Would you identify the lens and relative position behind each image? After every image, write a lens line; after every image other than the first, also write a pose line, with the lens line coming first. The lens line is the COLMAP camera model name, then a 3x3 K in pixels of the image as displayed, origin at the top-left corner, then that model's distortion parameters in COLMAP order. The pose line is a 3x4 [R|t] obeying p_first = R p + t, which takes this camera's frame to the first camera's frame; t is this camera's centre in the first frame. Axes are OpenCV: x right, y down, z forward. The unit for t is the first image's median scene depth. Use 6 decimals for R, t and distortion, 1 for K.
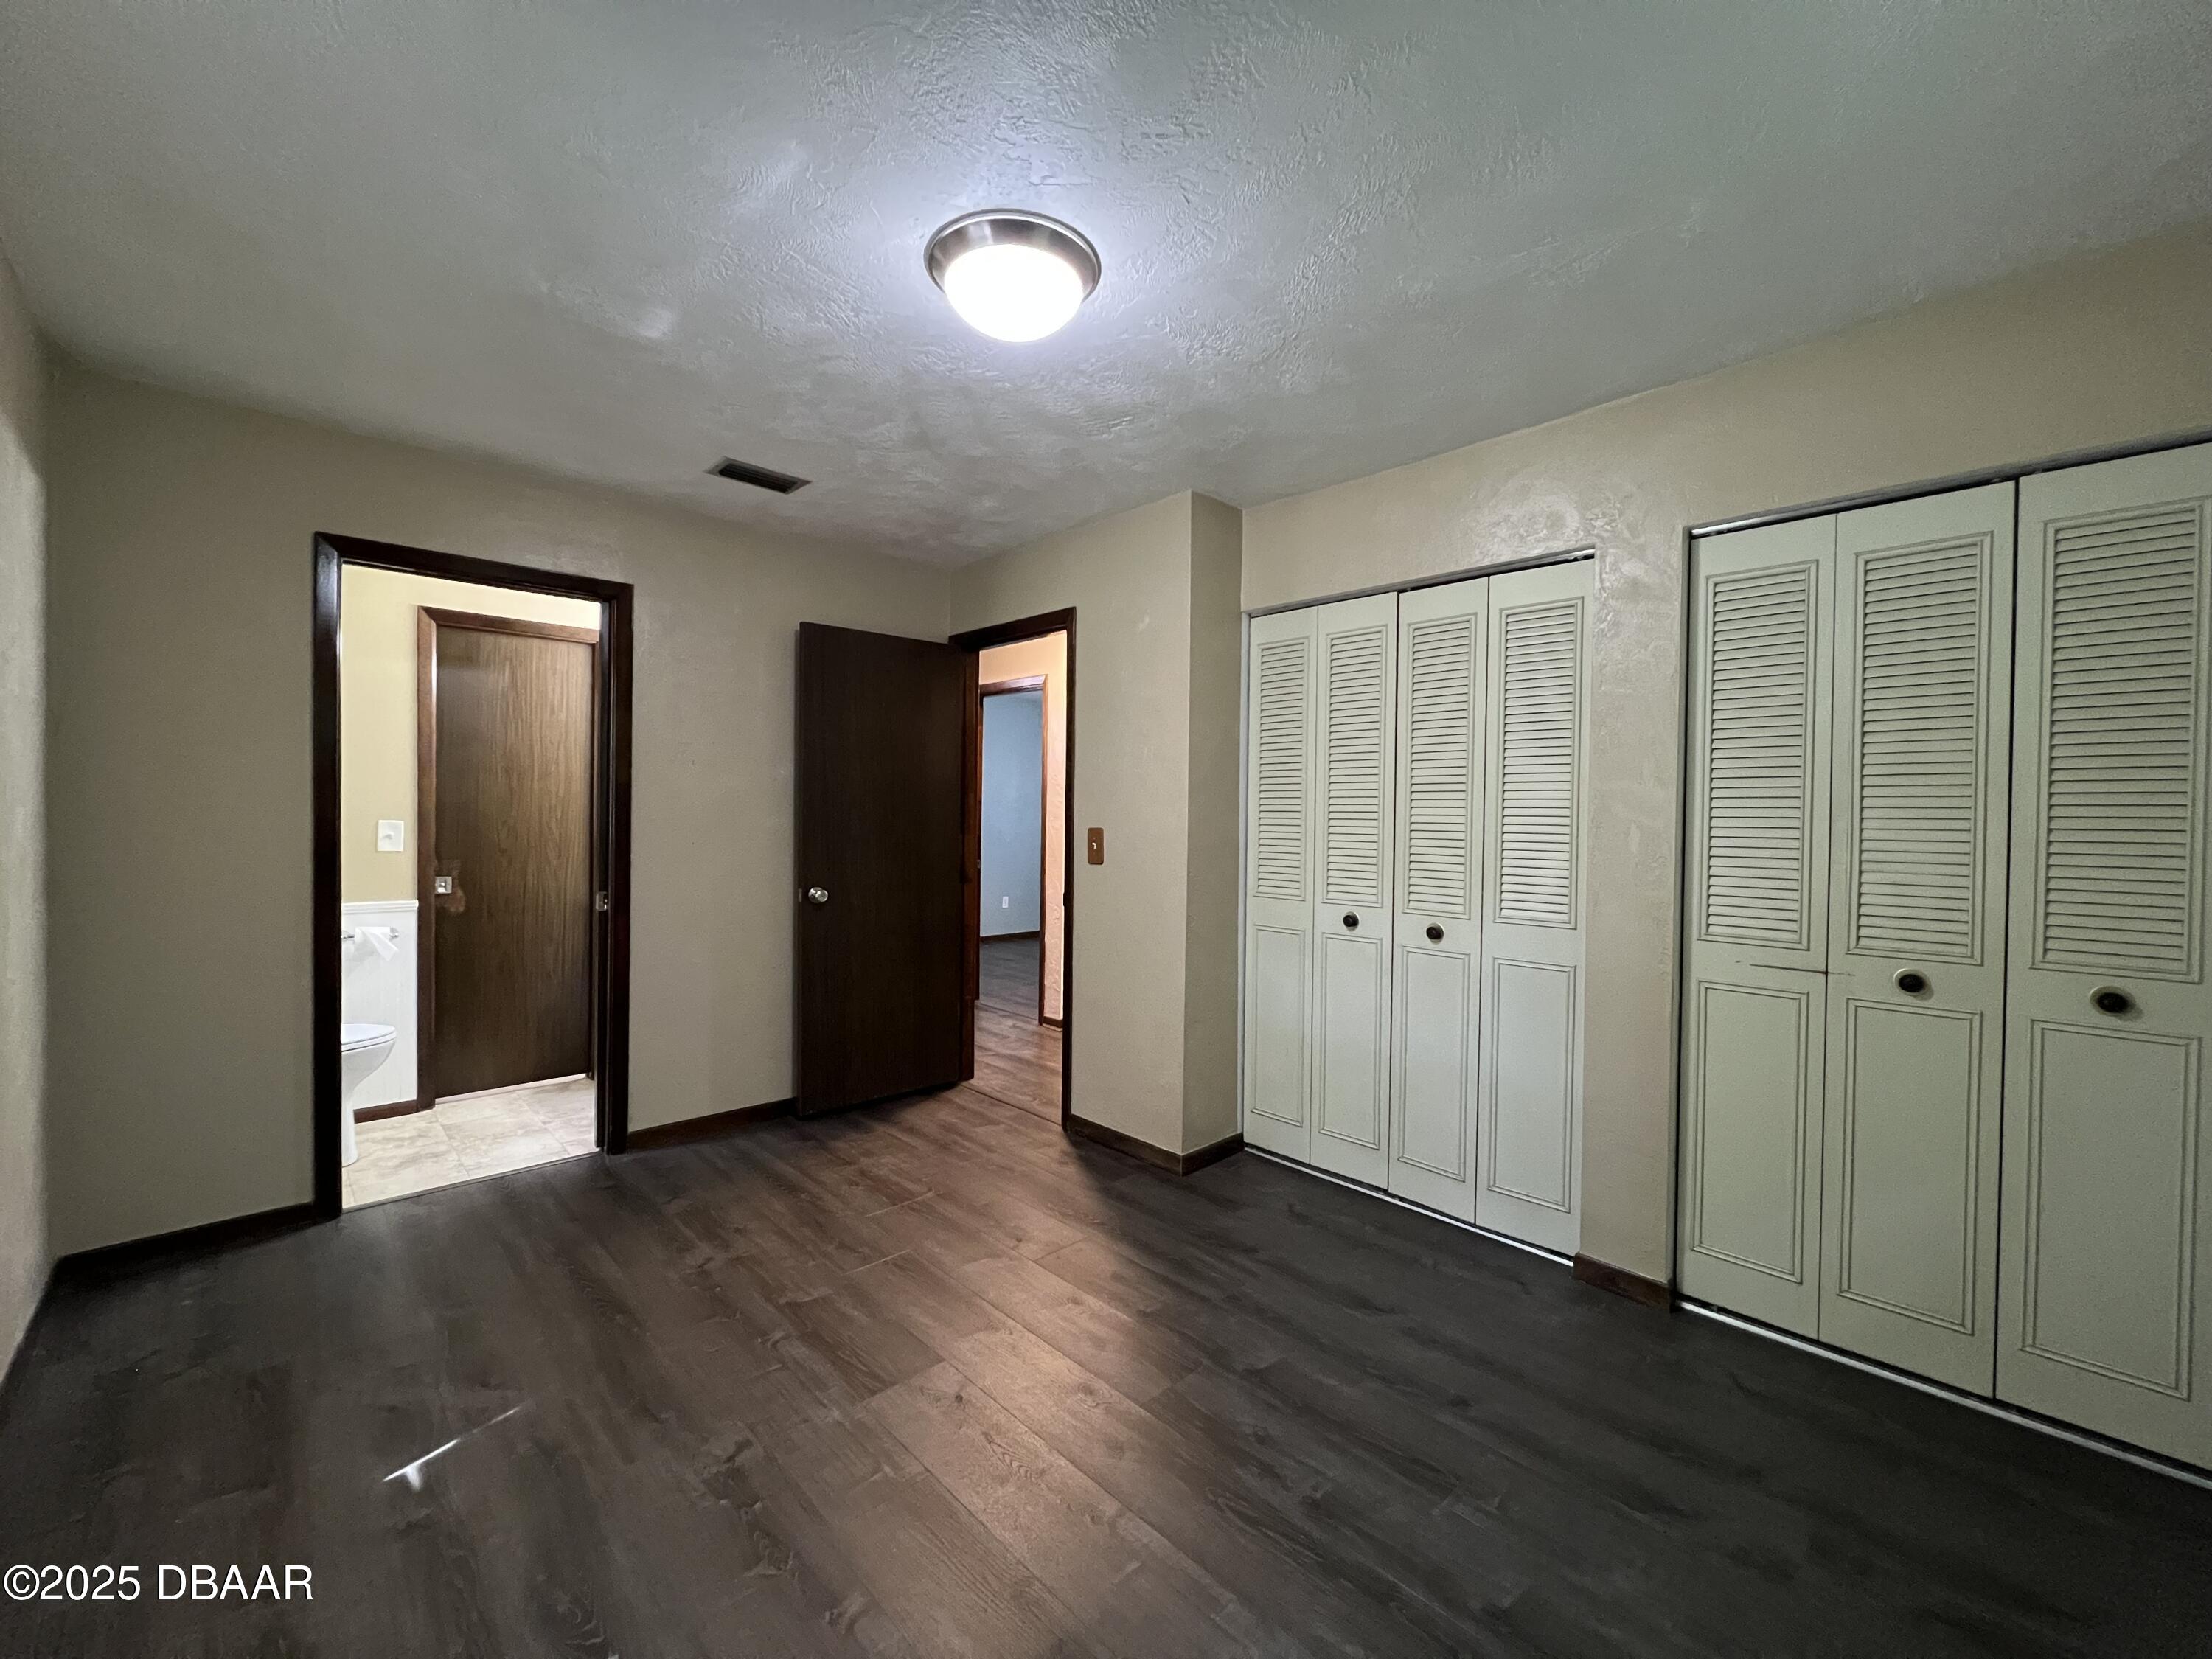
lens RADIAL K [[885.3, 0, 1101.1], [0, 885.3, 832.1], [0, 0, 1]] dist [-0.004732, 0.001528]
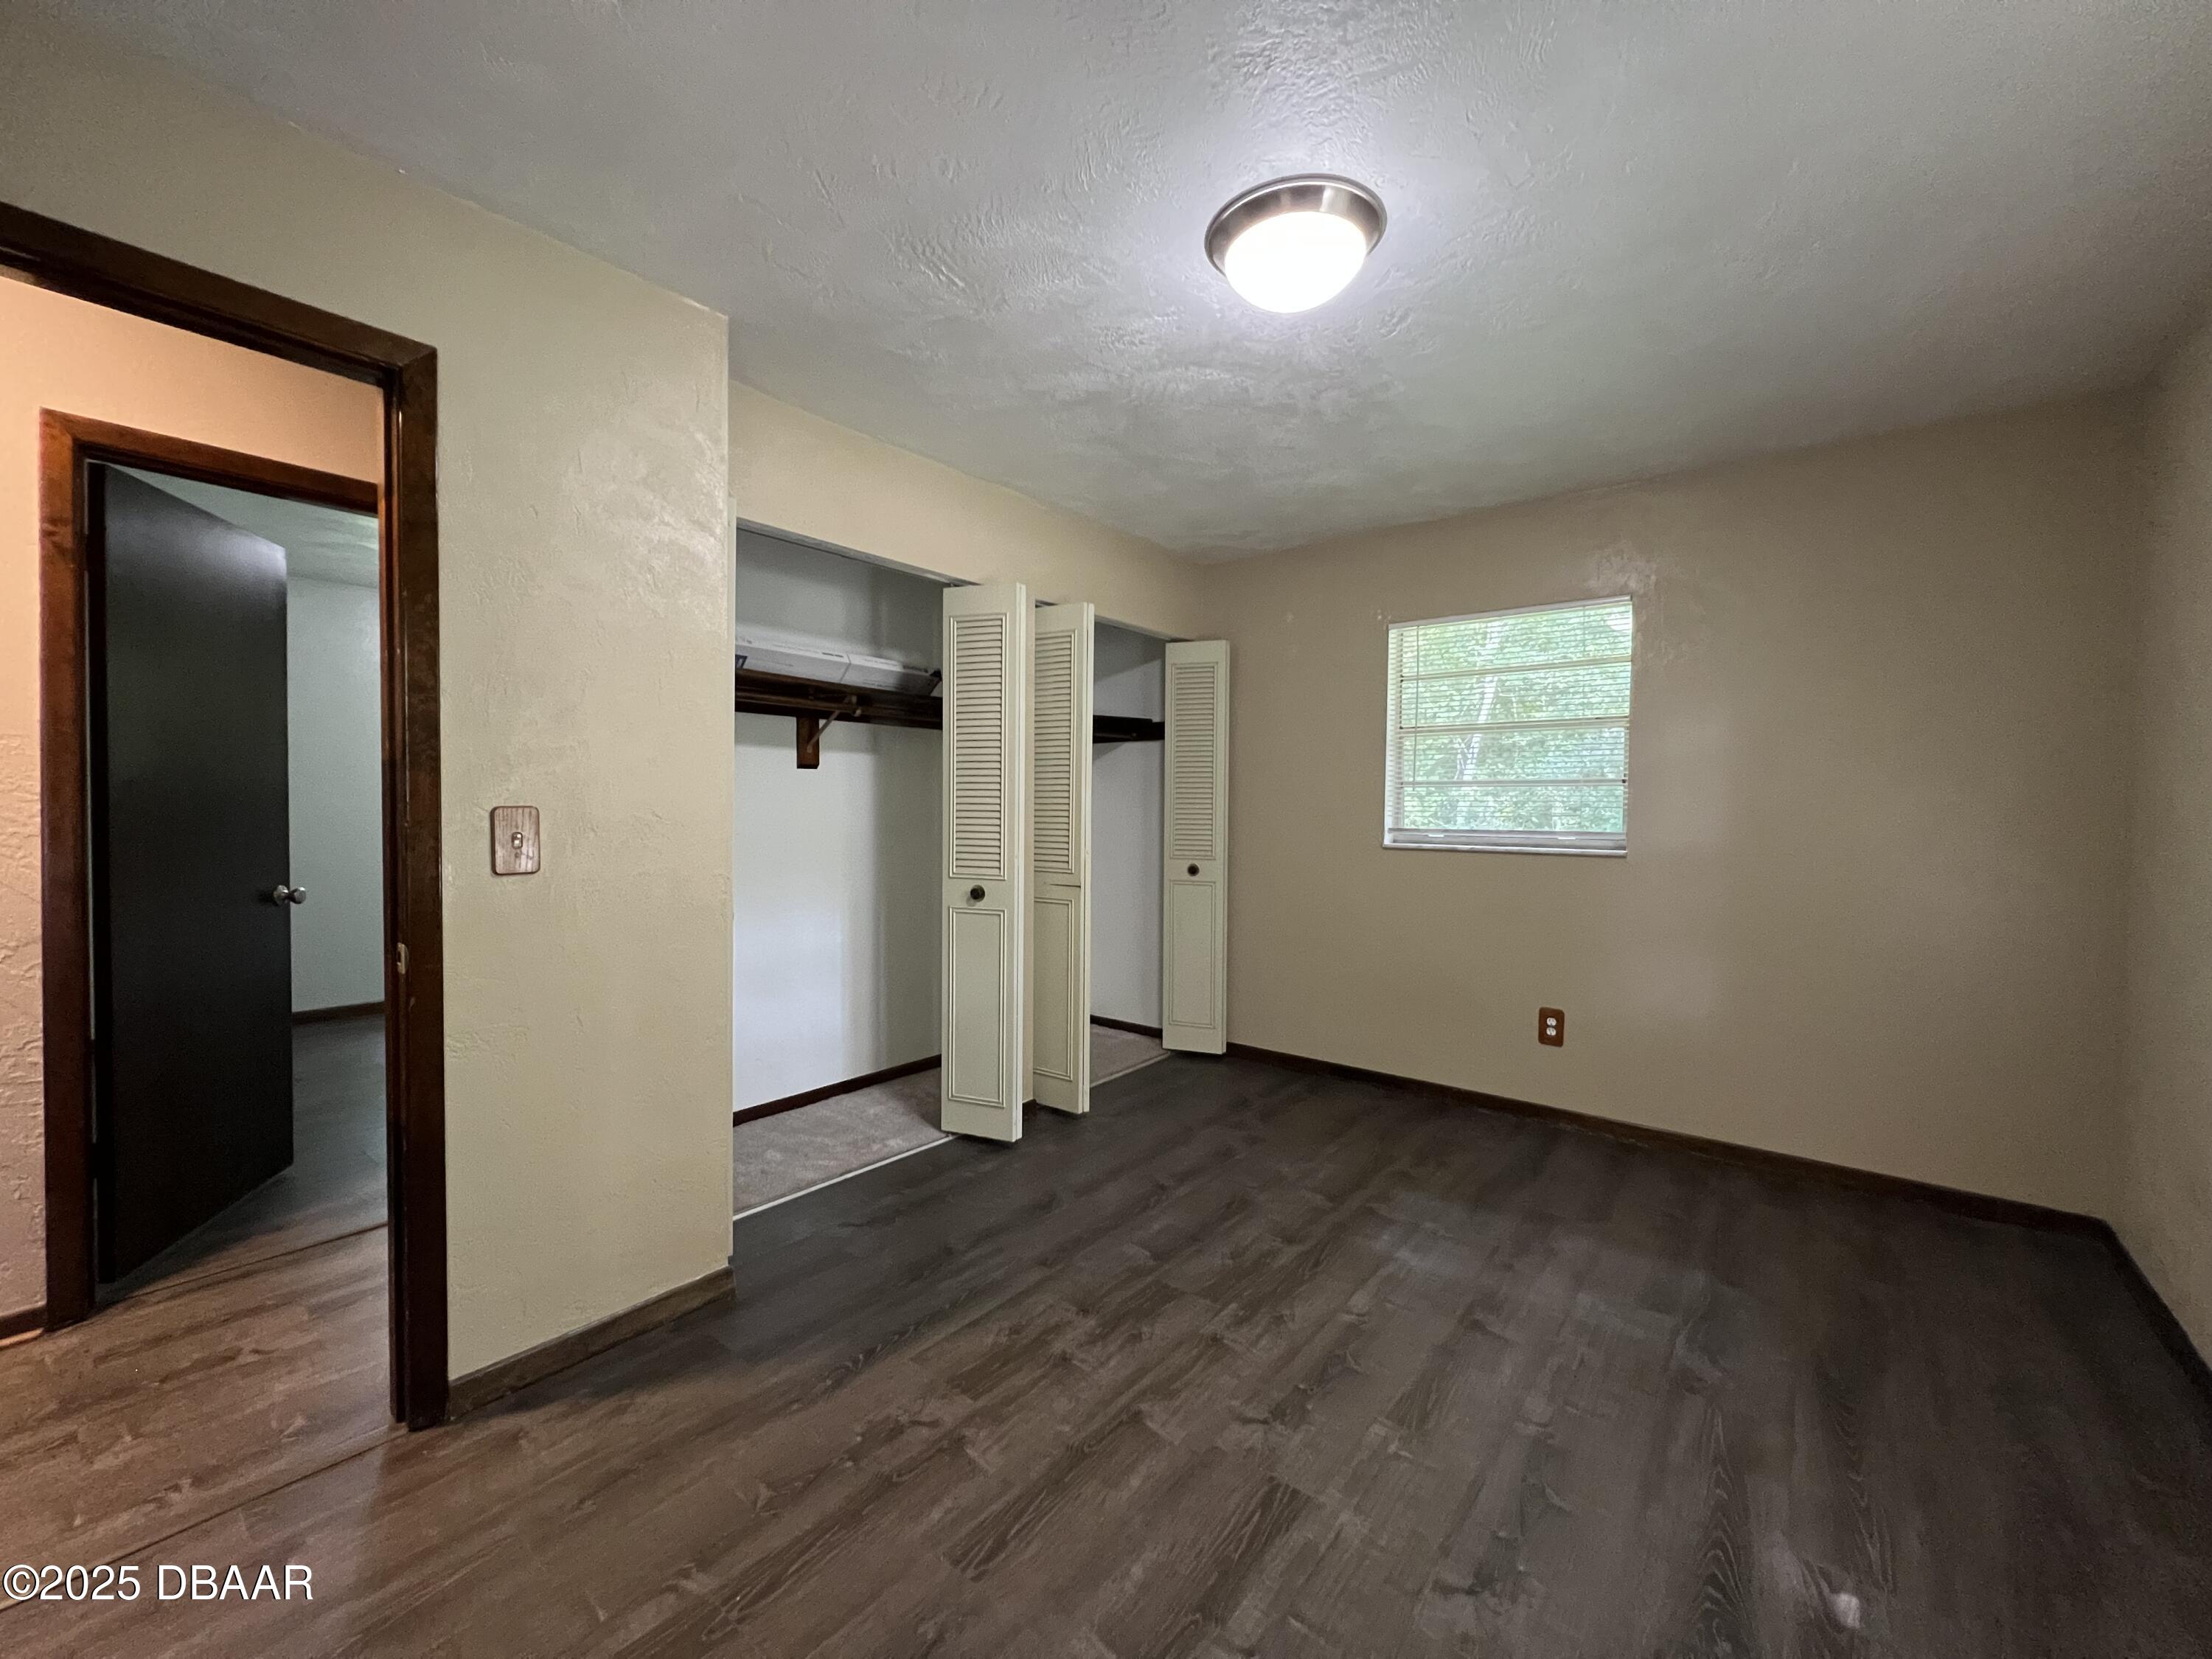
lens RADIAL K [[885.3, 0, 1108.9], [0, 885.3, 827.3], [0, 0, 1]] dist [-0.004732, 0.001528]
pose [[-0.134332, -0.039510, 0.990148, -0.812742], [0.004264, 0.999173, 0.040449, -0.013119], [-0.990927, 0.009655, -0.134053, 1.014569]]
